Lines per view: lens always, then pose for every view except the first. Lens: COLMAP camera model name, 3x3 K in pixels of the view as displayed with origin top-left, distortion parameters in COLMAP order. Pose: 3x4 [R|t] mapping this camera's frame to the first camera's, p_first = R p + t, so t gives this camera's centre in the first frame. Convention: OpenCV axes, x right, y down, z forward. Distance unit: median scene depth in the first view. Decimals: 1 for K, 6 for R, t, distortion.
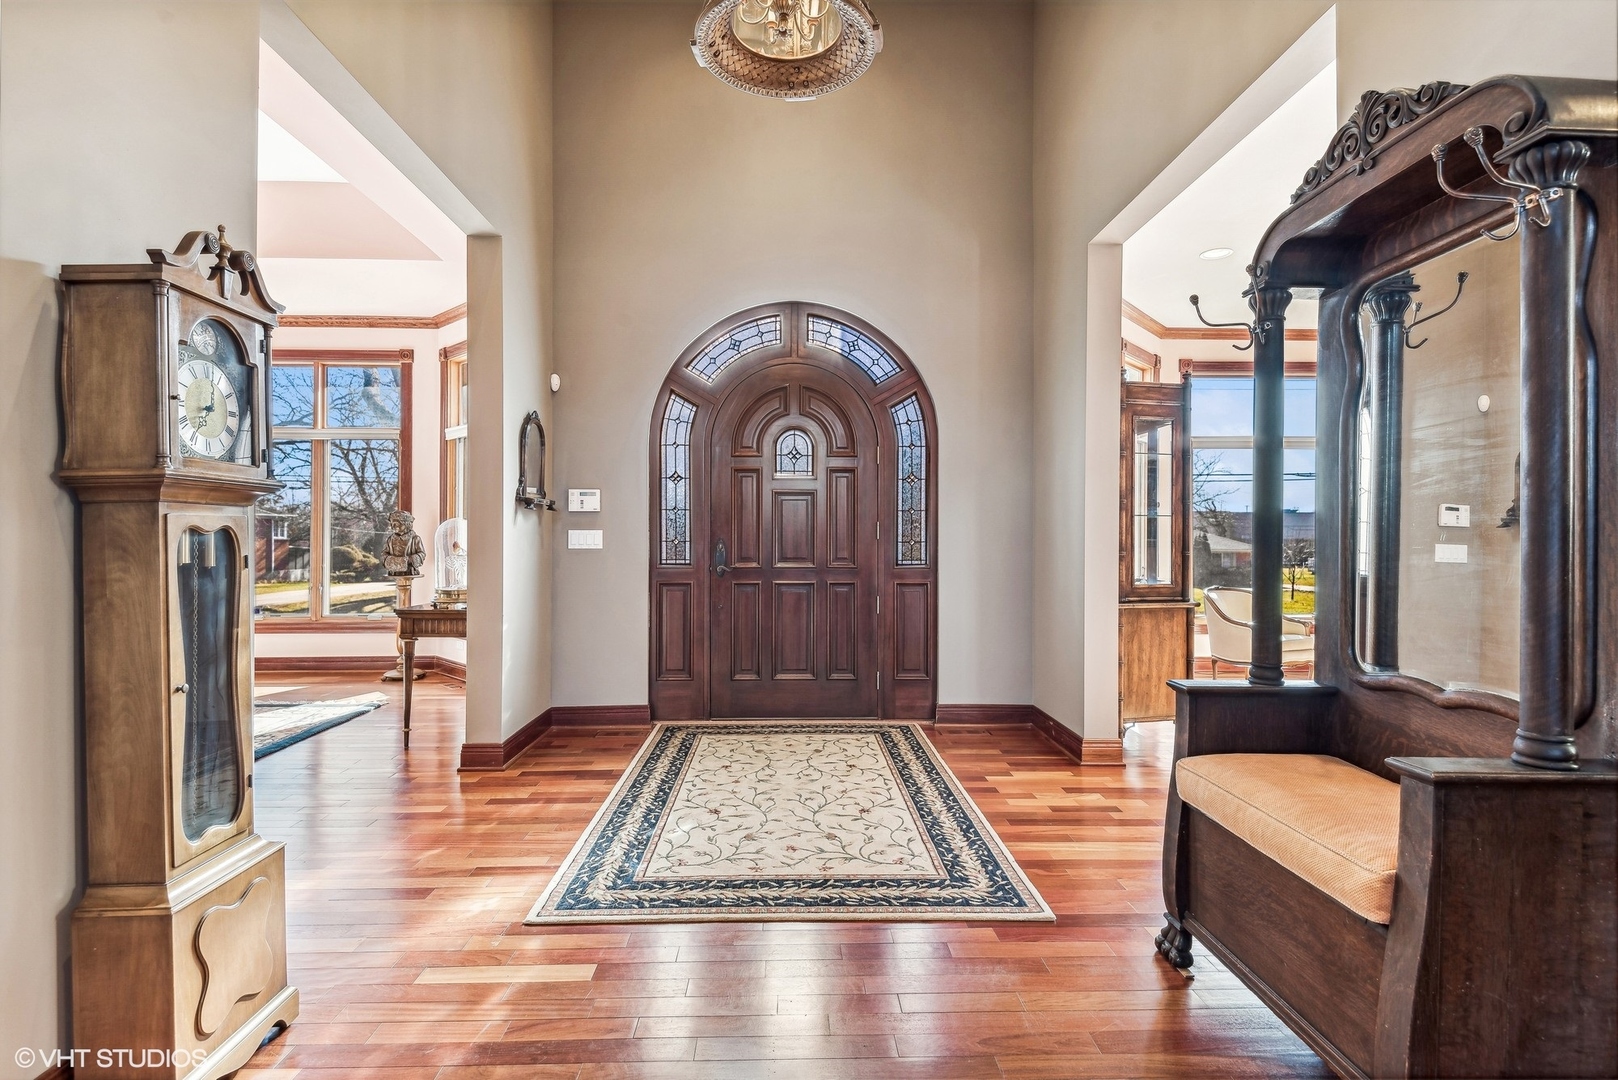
lens RADIAL K [[790.6, 0, 804.7], [0, 790.6, 538.6], [0, 0, 1]] dist [0.020818, 0.000115]
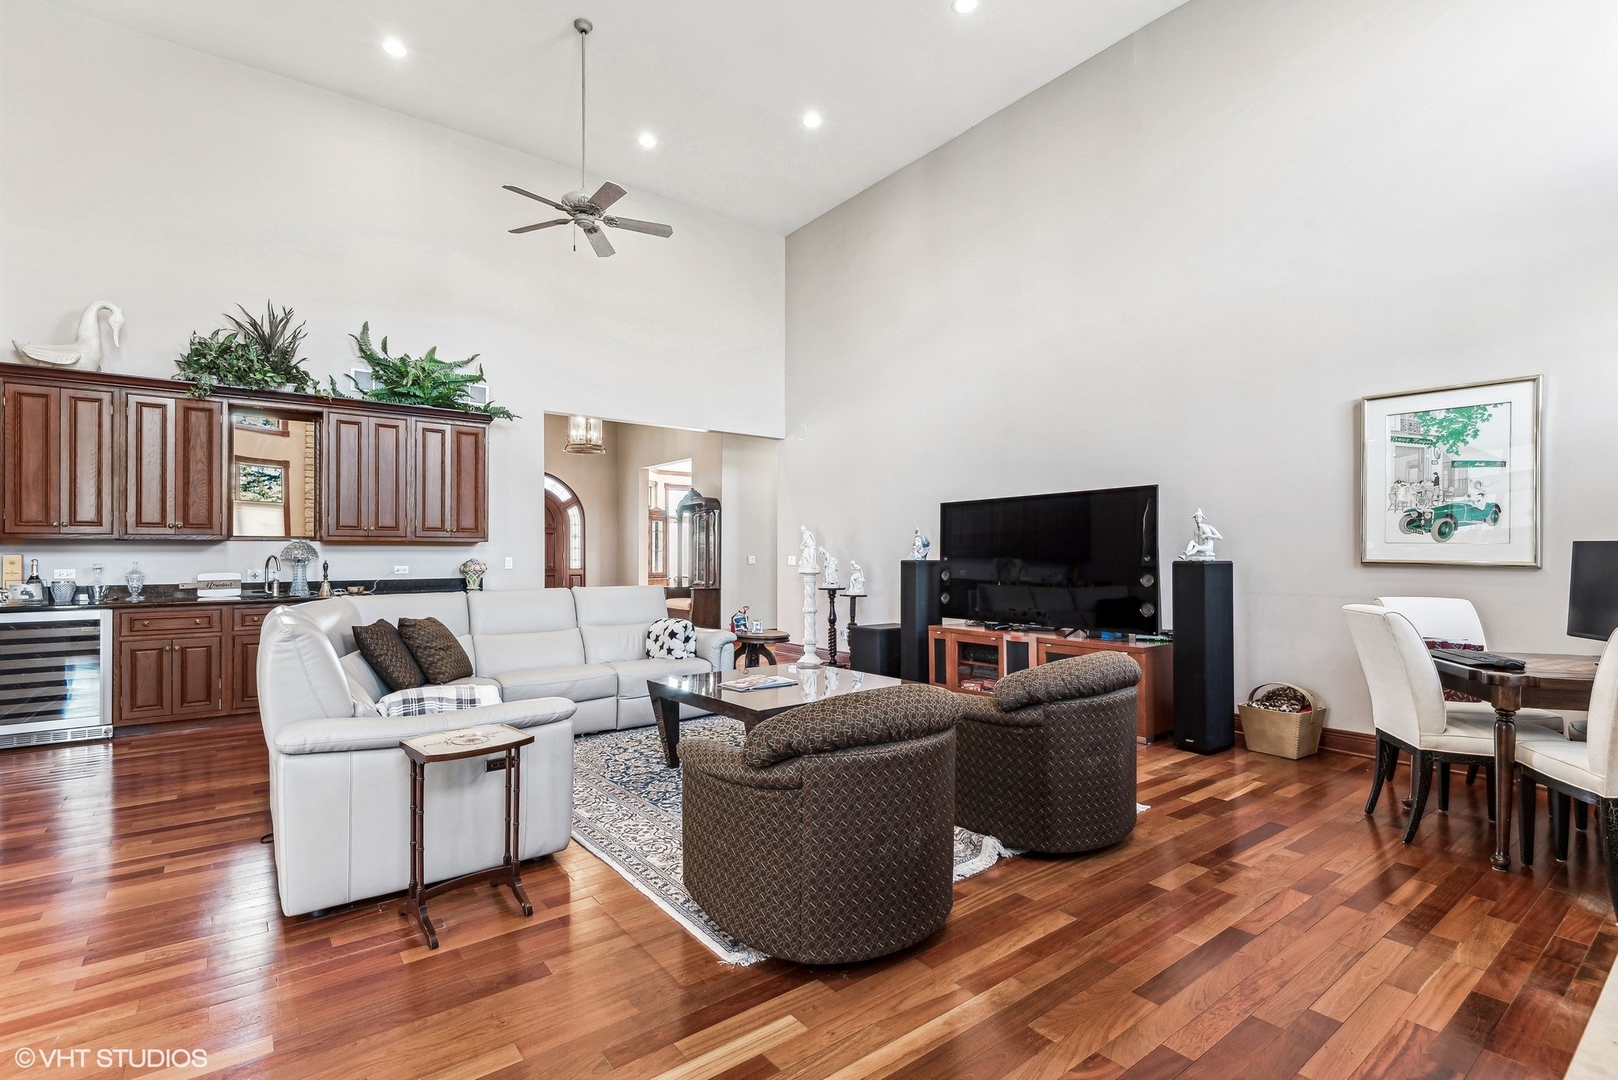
lens RADIAL K [[745.1, 0, 804.4], [0, 745.1, 546.5], [0, 0, 1]] dist [0.016424, -0.006194]
pose [[0.808575, 0.006162, 0.588360, -0.414395], [-0.004203, 0.999980, -0.004696, -0.017172], [-0.588378, 0.001324, 0.808585, -0.866885]]
